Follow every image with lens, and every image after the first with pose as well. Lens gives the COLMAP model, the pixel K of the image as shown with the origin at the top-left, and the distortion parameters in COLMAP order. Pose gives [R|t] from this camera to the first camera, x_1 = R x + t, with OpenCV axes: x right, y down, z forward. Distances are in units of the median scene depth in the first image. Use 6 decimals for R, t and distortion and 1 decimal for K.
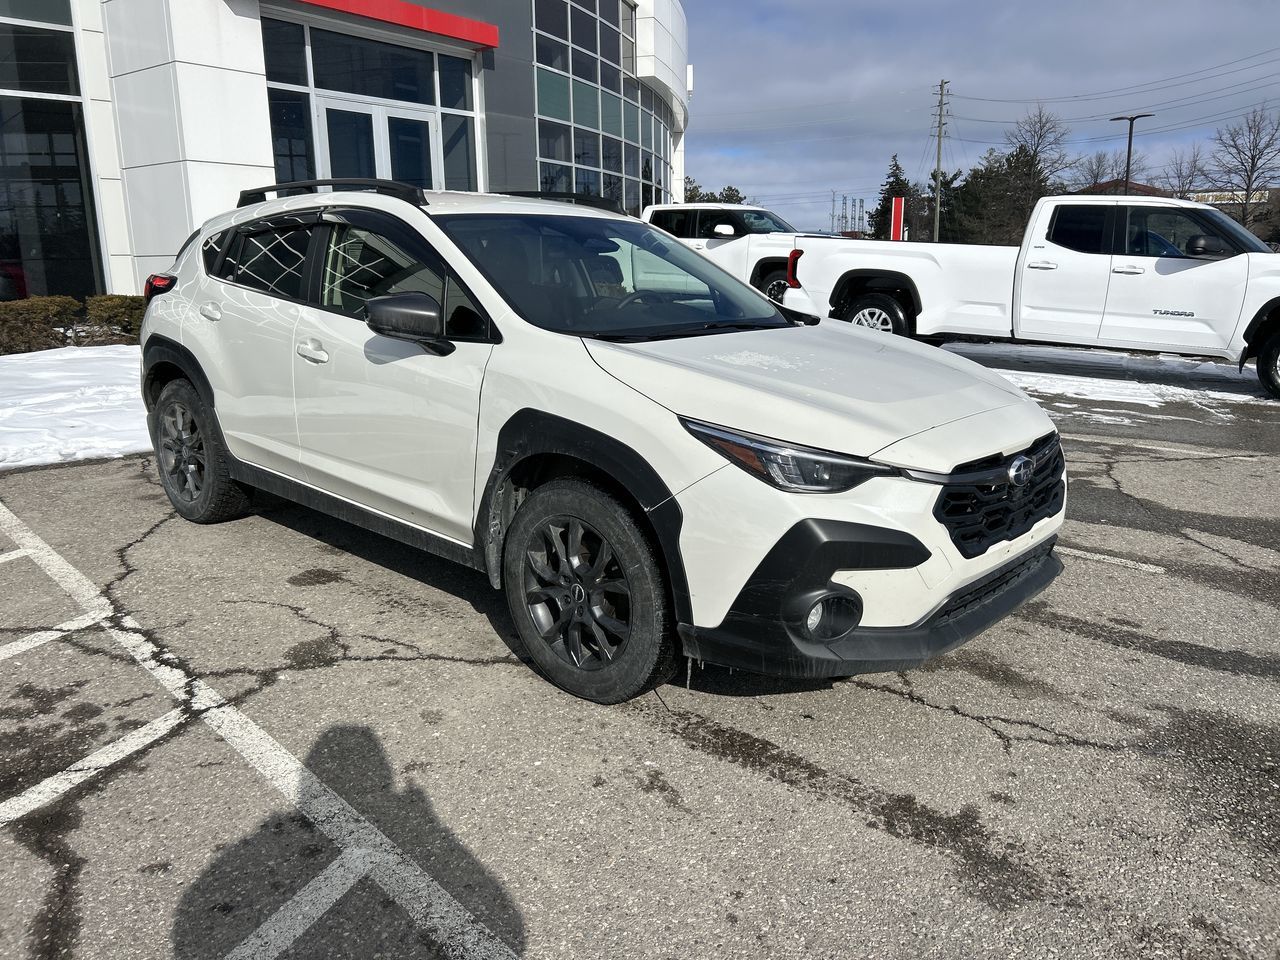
lens RADIAL K [[969.8, 0, 644.3], [0, 969.8, 471.3], [0, 0, 1]] dist [0.041545, -0.042898]
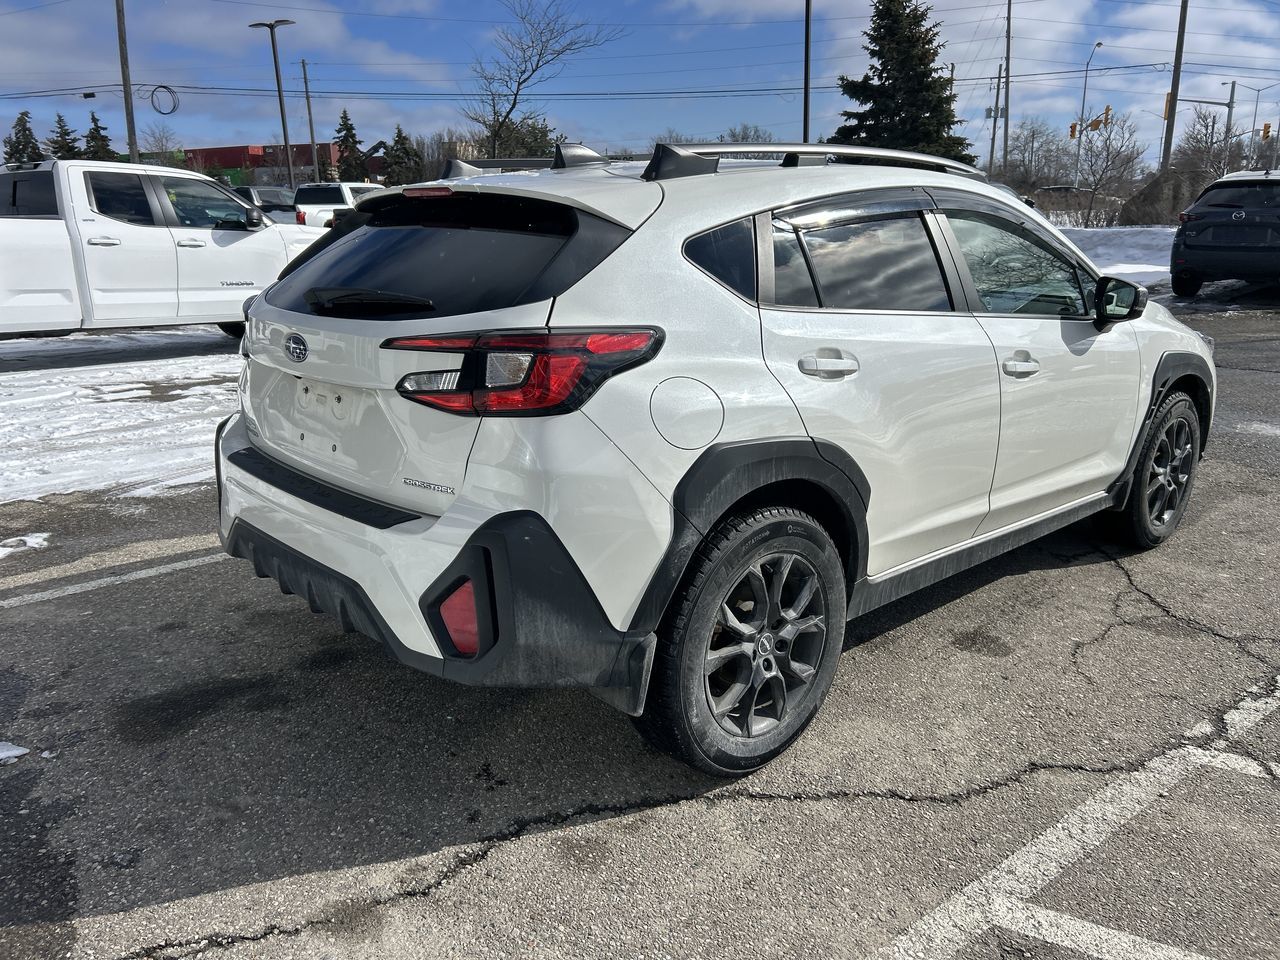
lens RADIAL K [[968.4, 0, 638.3], [0, 968.4, 473.5], [0, 0, 1]] dist [0.039380, -0.041101]
pose [[0.085580, -0.264874, 0.960478, -1.330917], [0.227737, 0.943694, 0.239953, -0.346329], [-0.969954, 0.198201, 0.141083, 1.357519]]
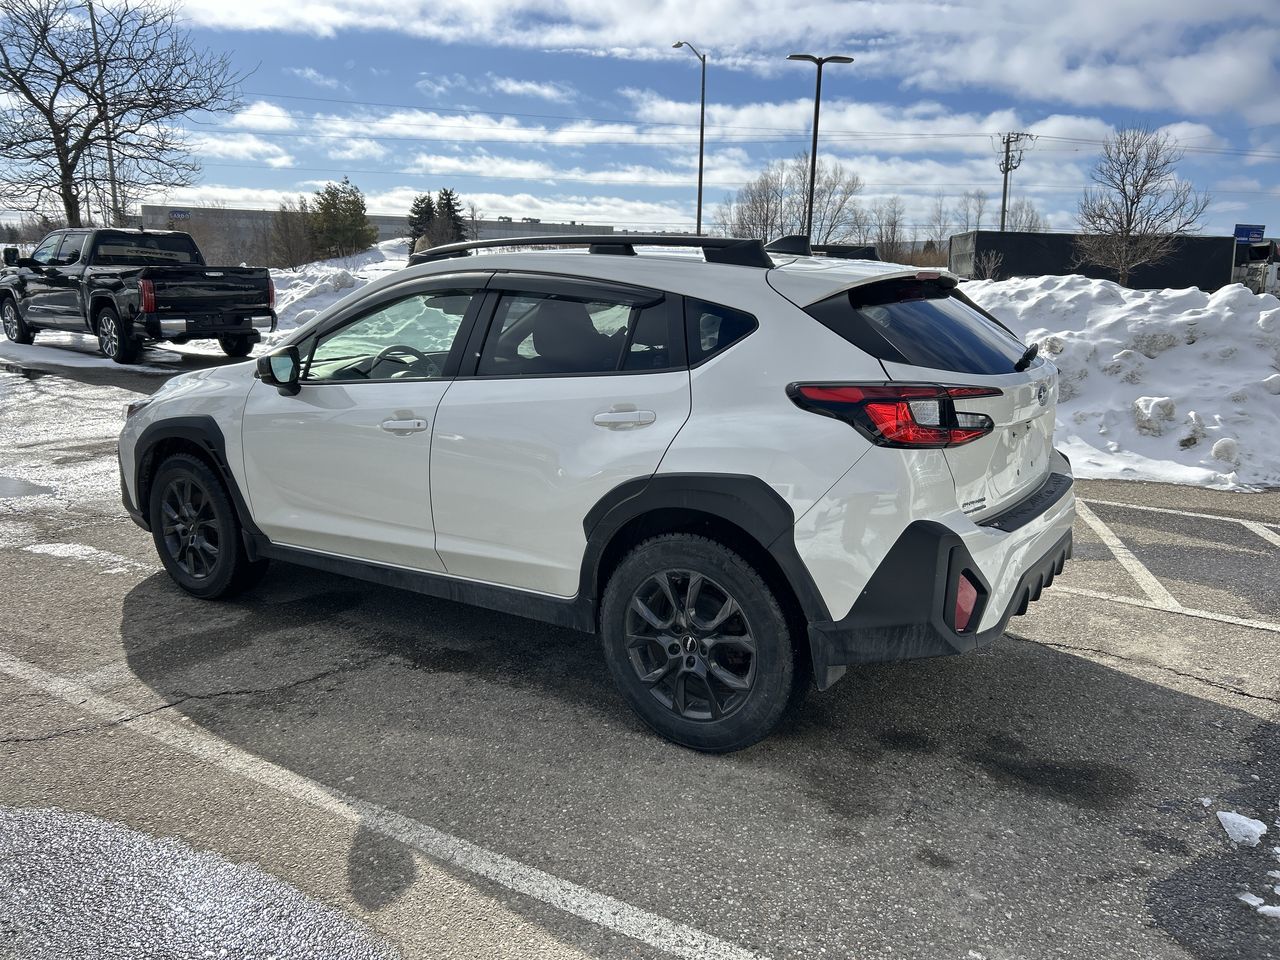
lens RADIAL K [[968.4, 0, 638.3], [0, 968.4, 473.5], [0, 0, 1]] dist [0.039380, -0.041101]
pose [[-0.991028, 0.013177, -0.133002, -0.141029], [-0.042816, 0.911382, 0.409328, -0.614112], [0.126610, 0.411350, -0.902641, 2.501119]]
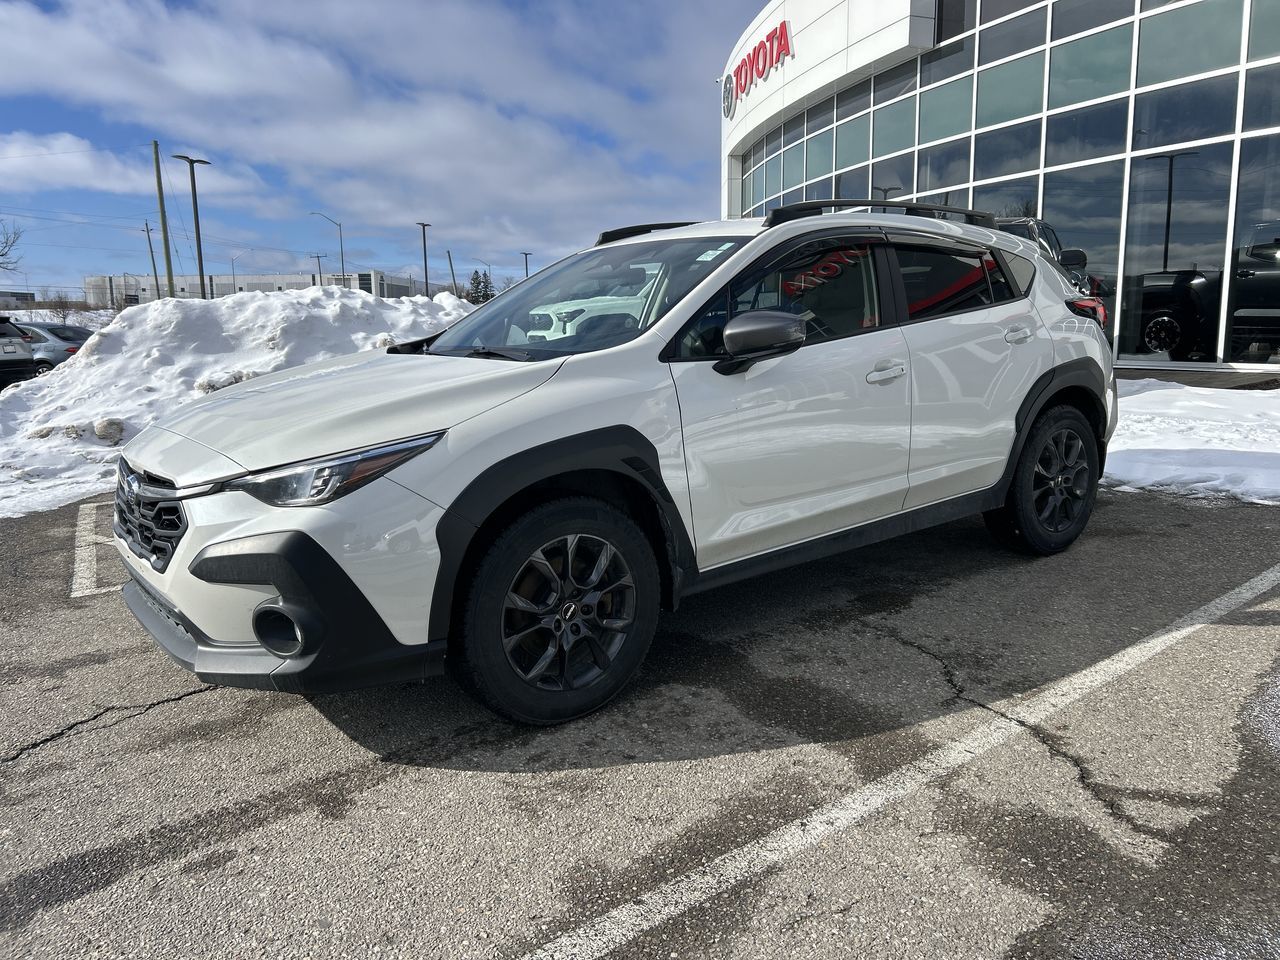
lens RADIAL K [[953.5, 0, 640.0], [0, 953.5, 480.0], [0, 0, 1]] dist [0.039081, -0.040175]
pose [[-0.184141, 0.173250, -0.967511, 1.067855], [-0.193778, 0.958625, 0.208539, -0.272774], [0.963609, 0.225883, -0.142950, 1.404961]]
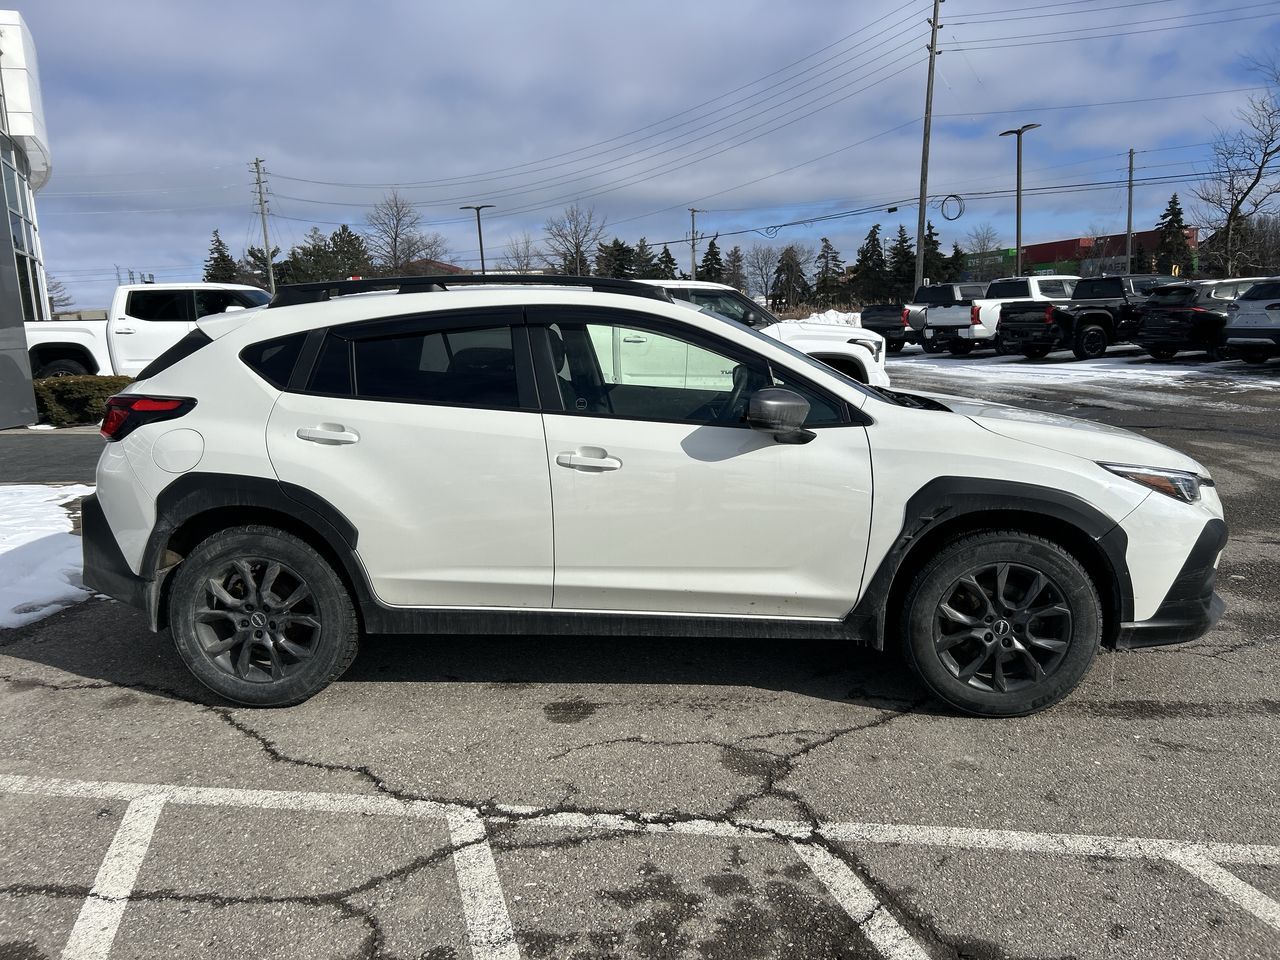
lens RADIAL K [[969.8, 0, 644.3], [0, 969.8, 471.3], [0, 0, 1]] dist [0.041545, -0.042898]
pose [[0.778718, -0.124646, 0.614867, -0.963679], [0.169231, 0.985469, -0.014554, -0.100671], [-0.604118, 0.115388, 0.788496, 0.271280]]
